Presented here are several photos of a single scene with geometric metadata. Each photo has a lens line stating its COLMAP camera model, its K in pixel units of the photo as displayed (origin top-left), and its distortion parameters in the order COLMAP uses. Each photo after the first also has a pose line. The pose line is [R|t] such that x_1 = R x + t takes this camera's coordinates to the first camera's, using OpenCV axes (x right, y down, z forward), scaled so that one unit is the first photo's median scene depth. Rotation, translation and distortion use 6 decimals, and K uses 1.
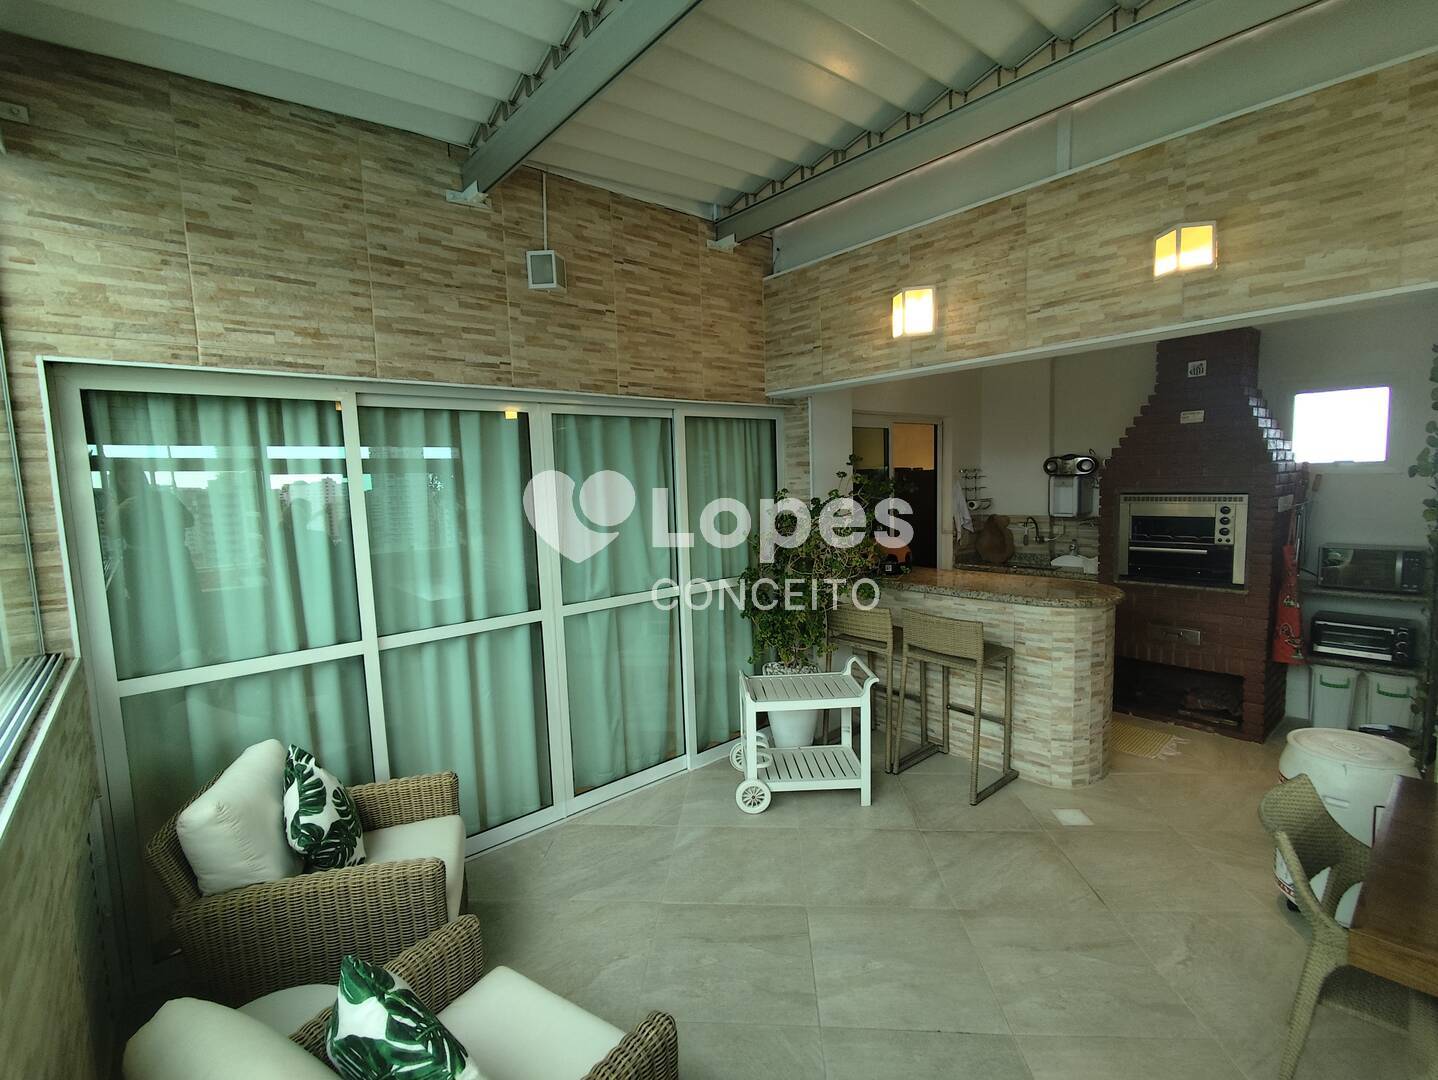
lens RADIAL K [[656.4, 0, 708.8], [0, 656.4, 542.7], [0, 0, 1]] dist [-0.002097, 0.000523]
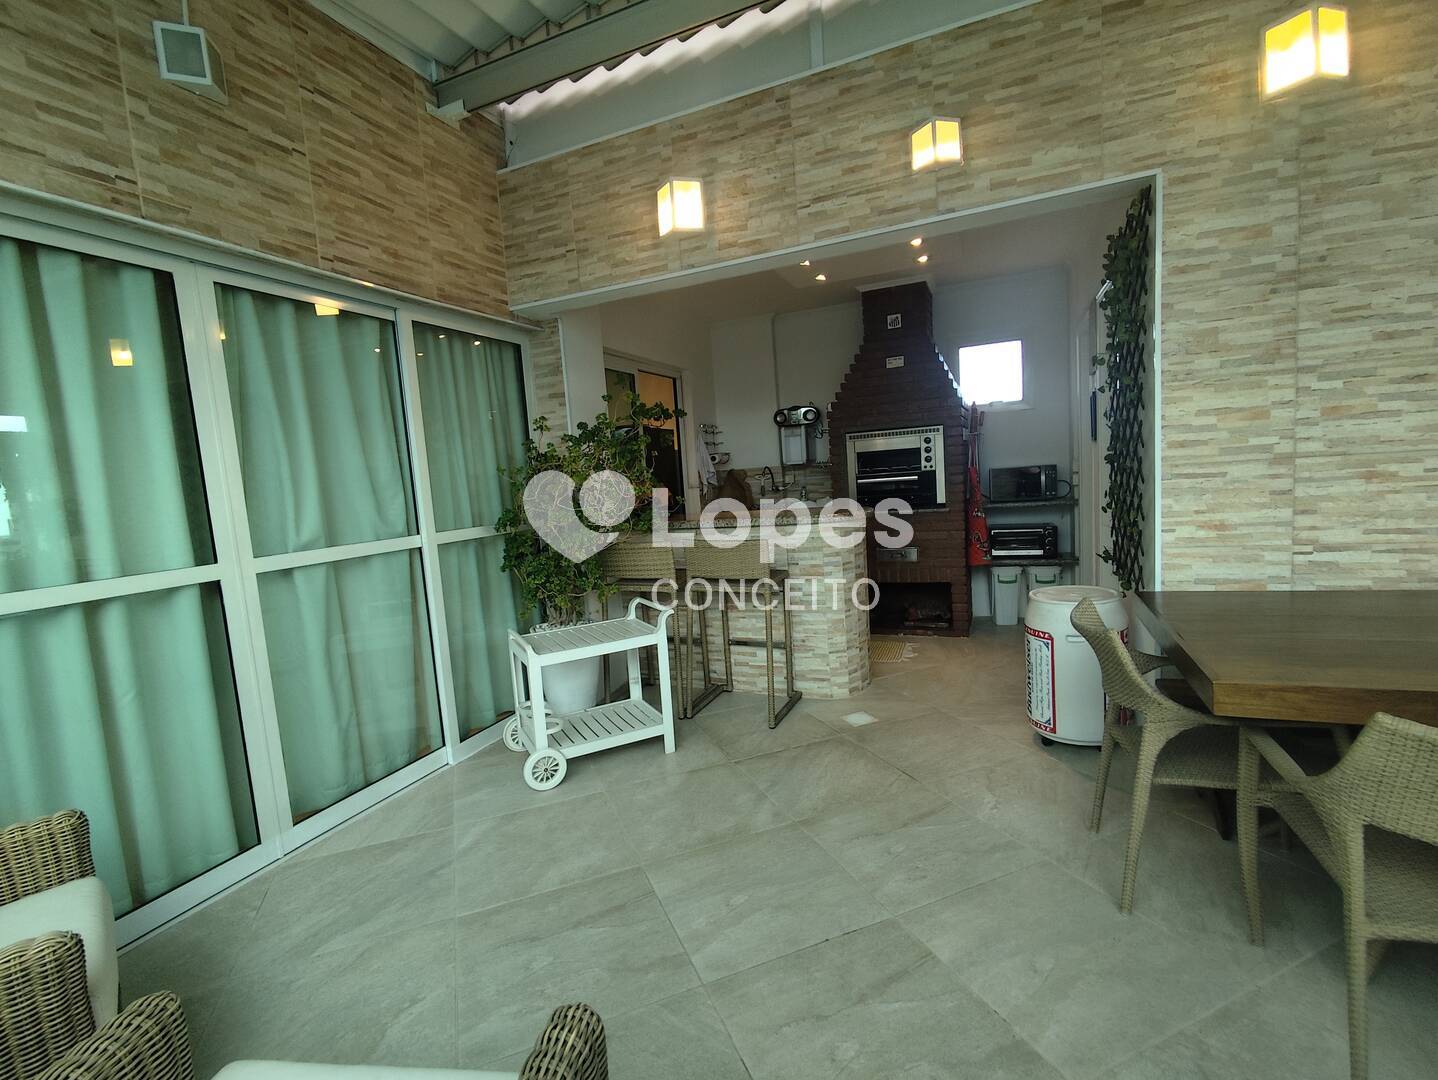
lens RADIAL K [[656.4, 0, 709.8], [0, 656.4, 543.2], [0, 0, 1]] dist [-0.002097, 0.000523]
pose [[0.900495, -0.074178, 0.428493, -0.087412], [0.082274, 0.996610, -0.000375, 0.129617], [-0.427013, 0.035591, 0.903545, 0.162508]]
